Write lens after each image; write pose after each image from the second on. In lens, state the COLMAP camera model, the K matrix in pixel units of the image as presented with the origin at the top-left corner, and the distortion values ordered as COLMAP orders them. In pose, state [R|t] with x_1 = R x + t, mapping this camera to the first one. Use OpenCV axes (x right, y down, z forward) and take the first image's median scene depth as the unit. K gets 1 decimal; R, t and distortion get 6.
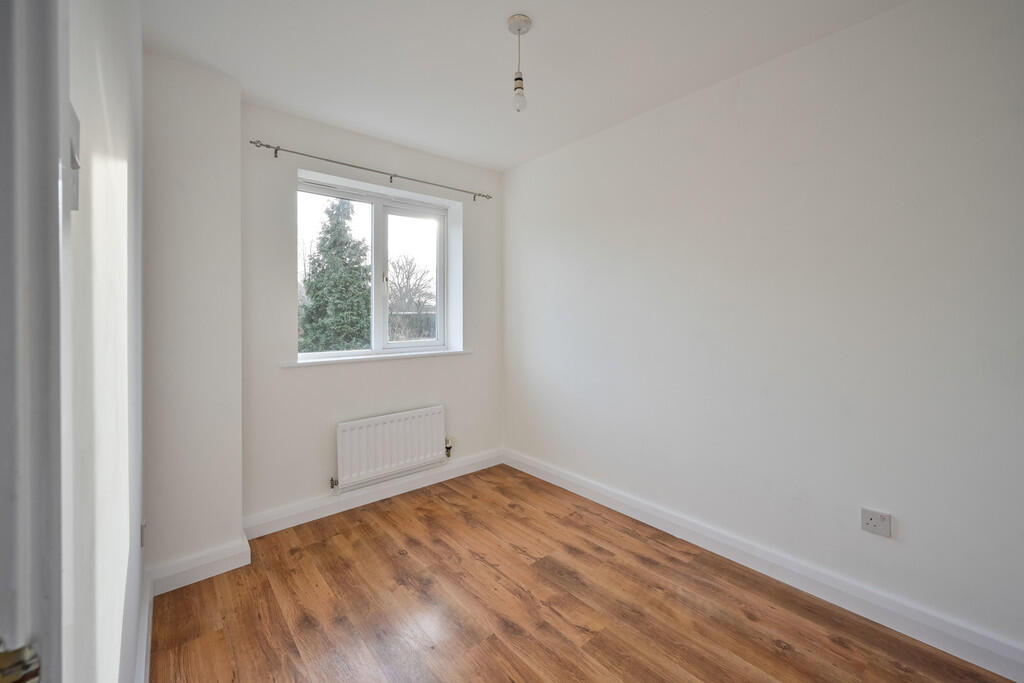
lens RADIAL K [[420.8, 0, 508.4], [0, 420.8, 317.4], [0, 0, 1]] dist [-0.000370, 0.000522]
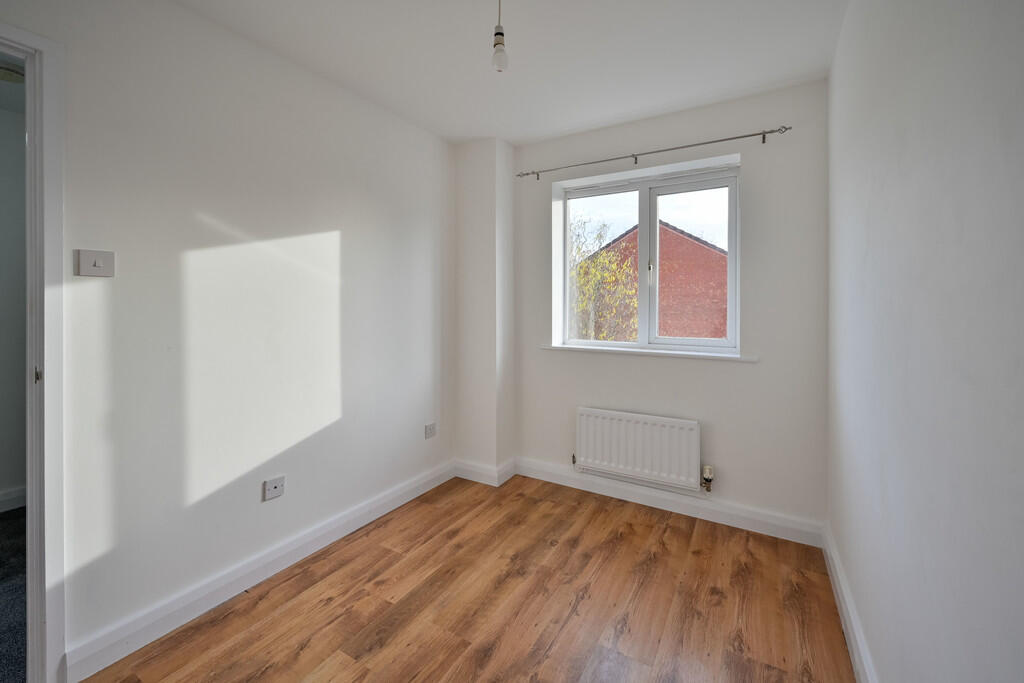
lens RADIAL K [[416.4, 0, 512.6], [0, 416.4, 306.7], [0, 0, 1]] dist [-0.001460, 0.000039]
pose [[0.326346, 0.011295, -0.945183, 0.575839], [-0.014966, 0.999865, 0.006781, -0.009404], [0.945132, 0.011933, 0.326471, 0.509758]]
